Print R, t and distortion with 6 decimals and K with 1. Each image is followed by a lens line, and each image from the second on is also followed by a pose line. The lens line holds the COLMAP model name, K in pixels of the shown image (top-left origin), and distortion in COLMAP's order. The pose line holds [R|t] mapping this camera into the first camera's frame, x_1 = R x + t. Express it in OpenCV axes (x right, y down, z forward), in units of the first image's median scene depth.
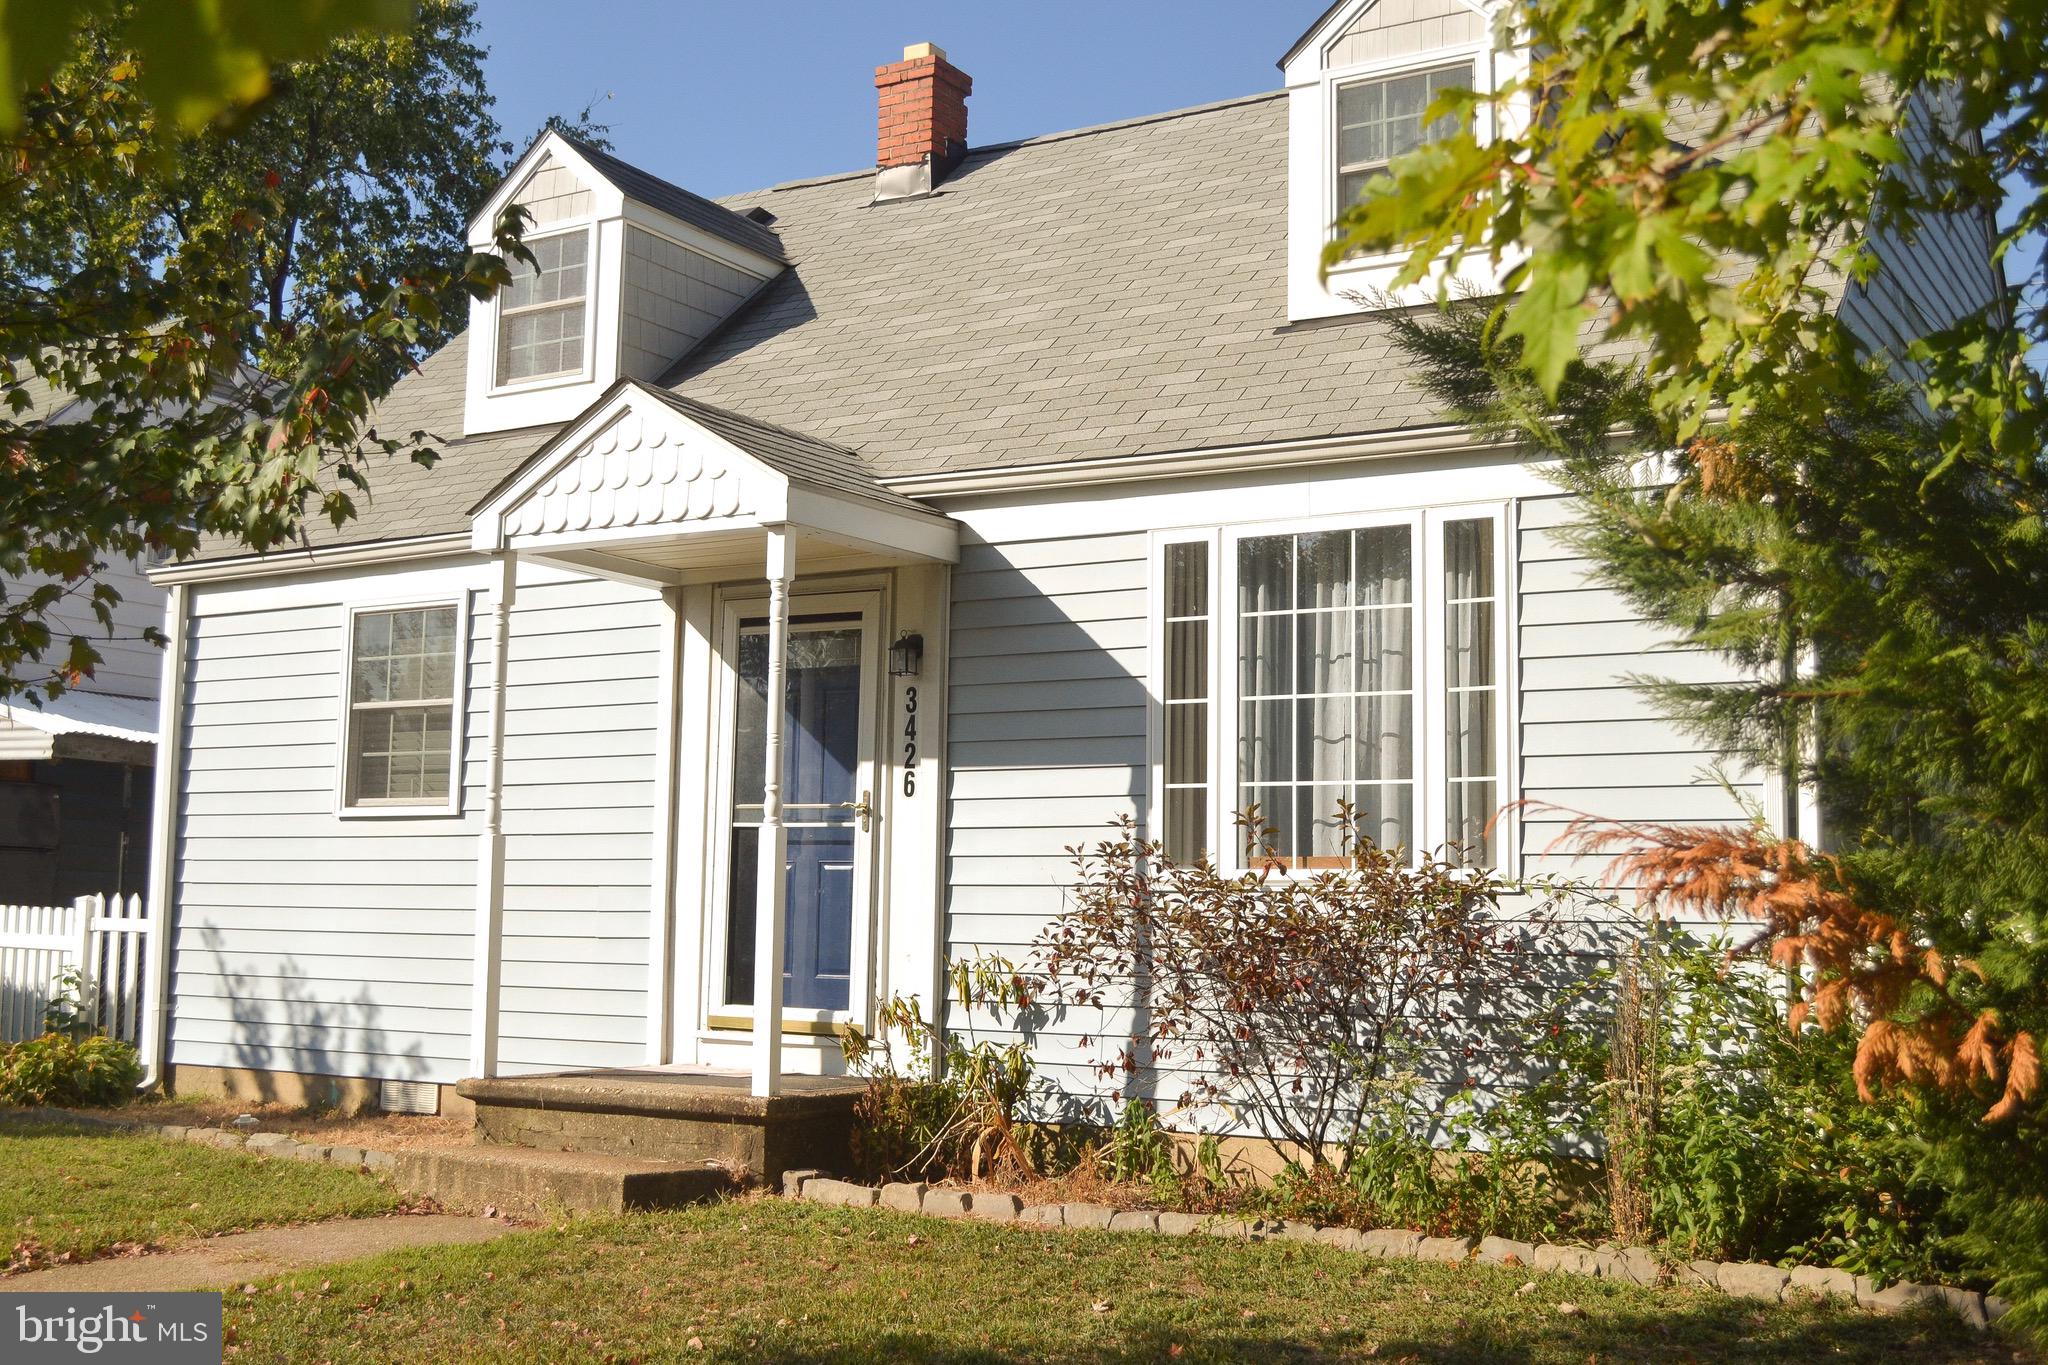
lens RADIAL K [[2284.5, 0, 1024.0], [0, 2284.5, 682.5], [0, 0, 1]] dist [-0.079130, -0.021438]
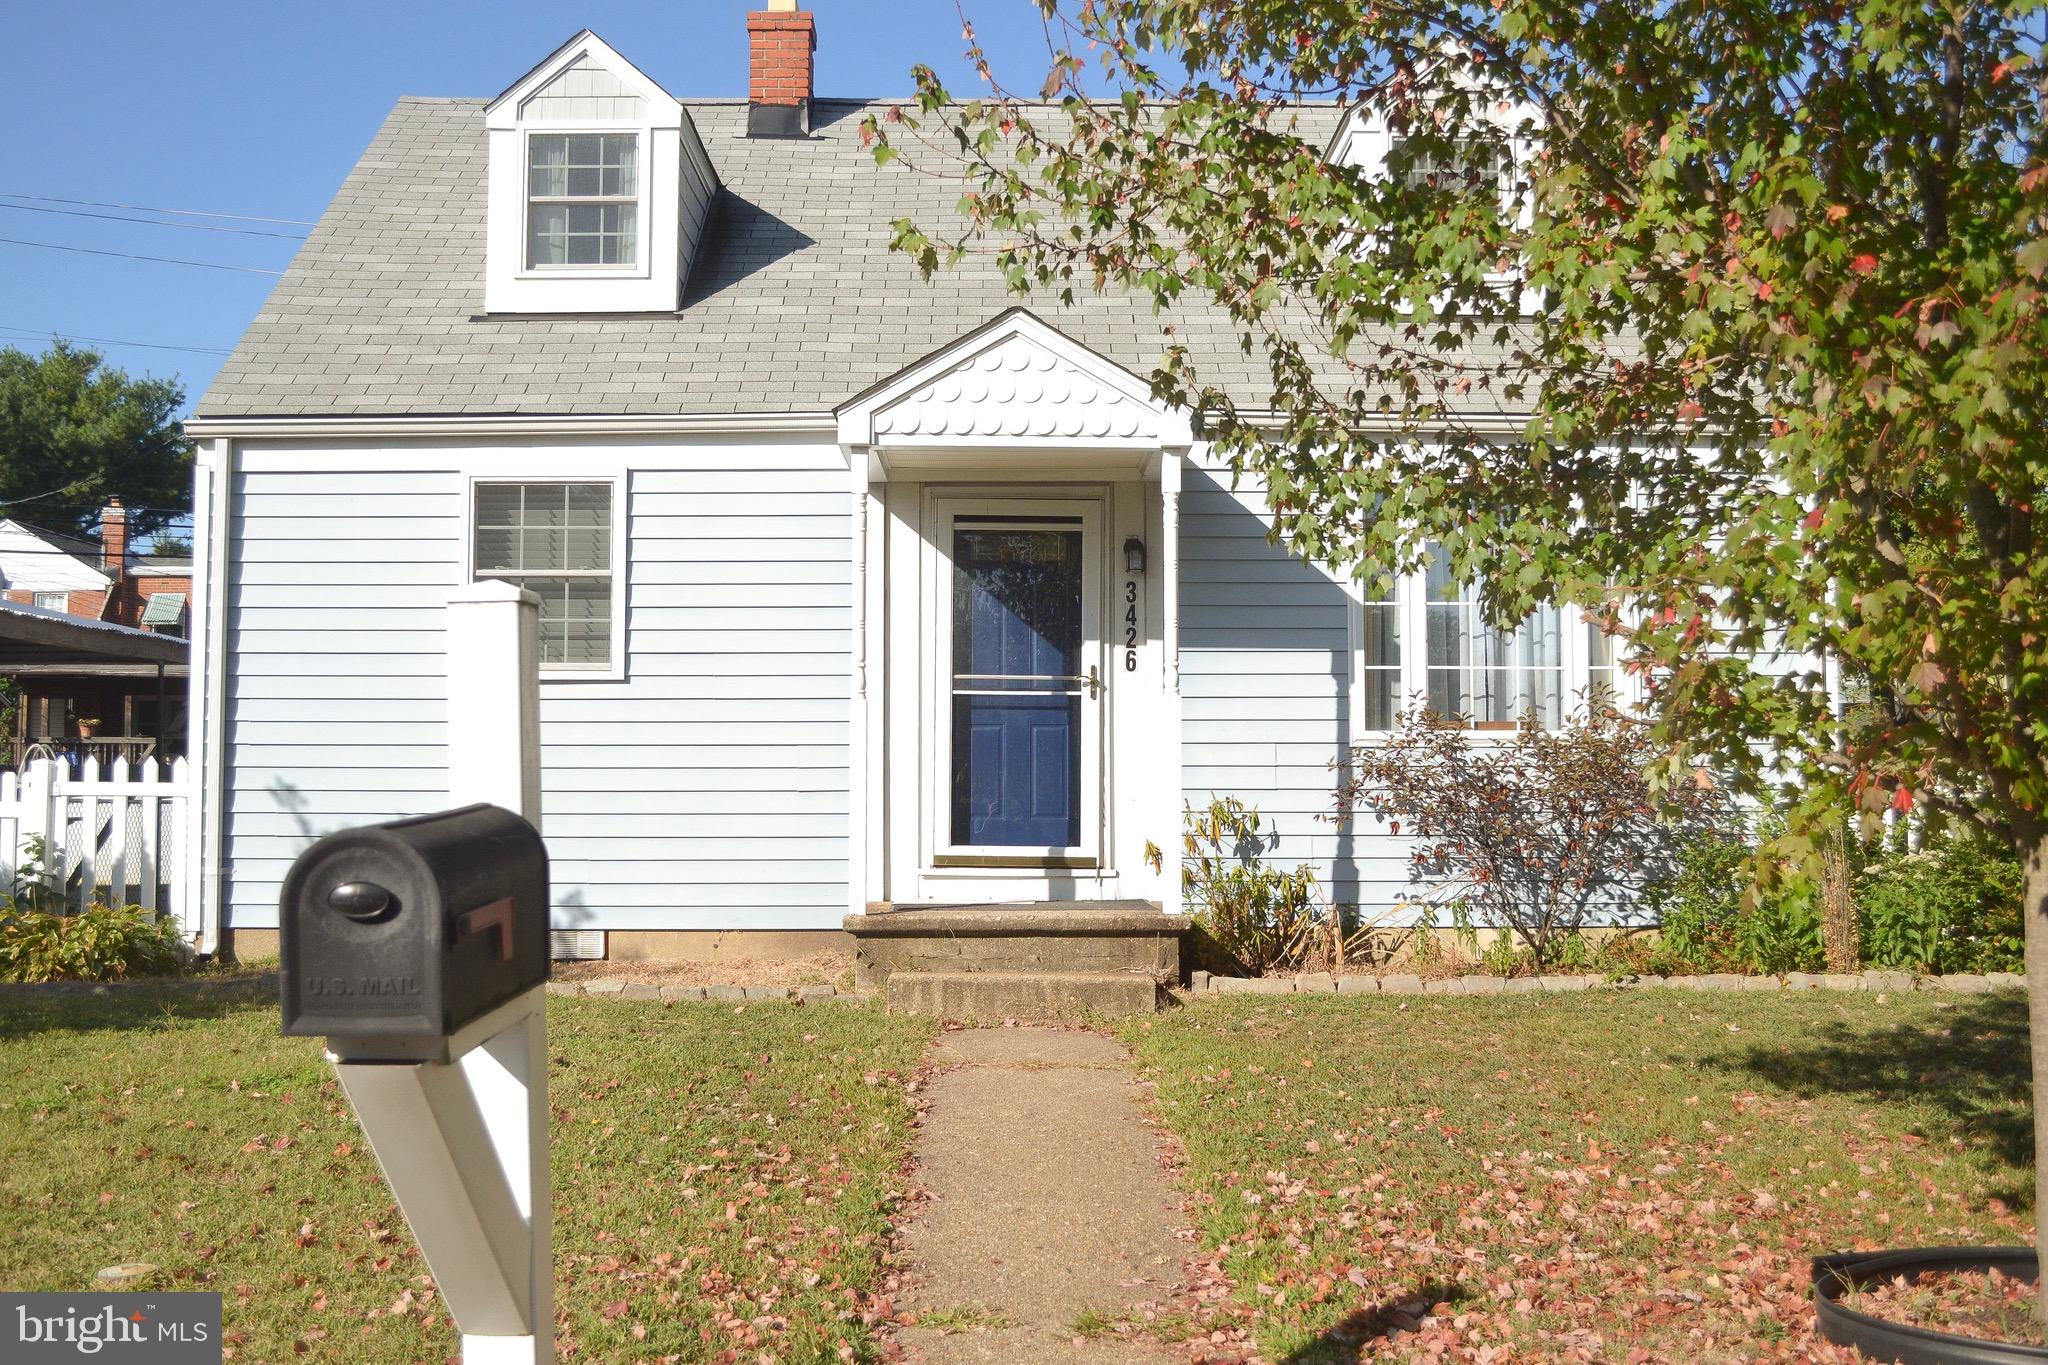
lens RADIAL K [[2055.4, 0, 1024.0], [0, 2055.4, 682.5], [0, 0, 1]] dist [-0.088024, 0.003737]
pose [[0.848483, 0.014425, 0.529027, -0.677362], [-0.044097, 0.998079, 0.043510, 0.010594], [-0.527383, -0.060246, 0.847489, 0.094449]]
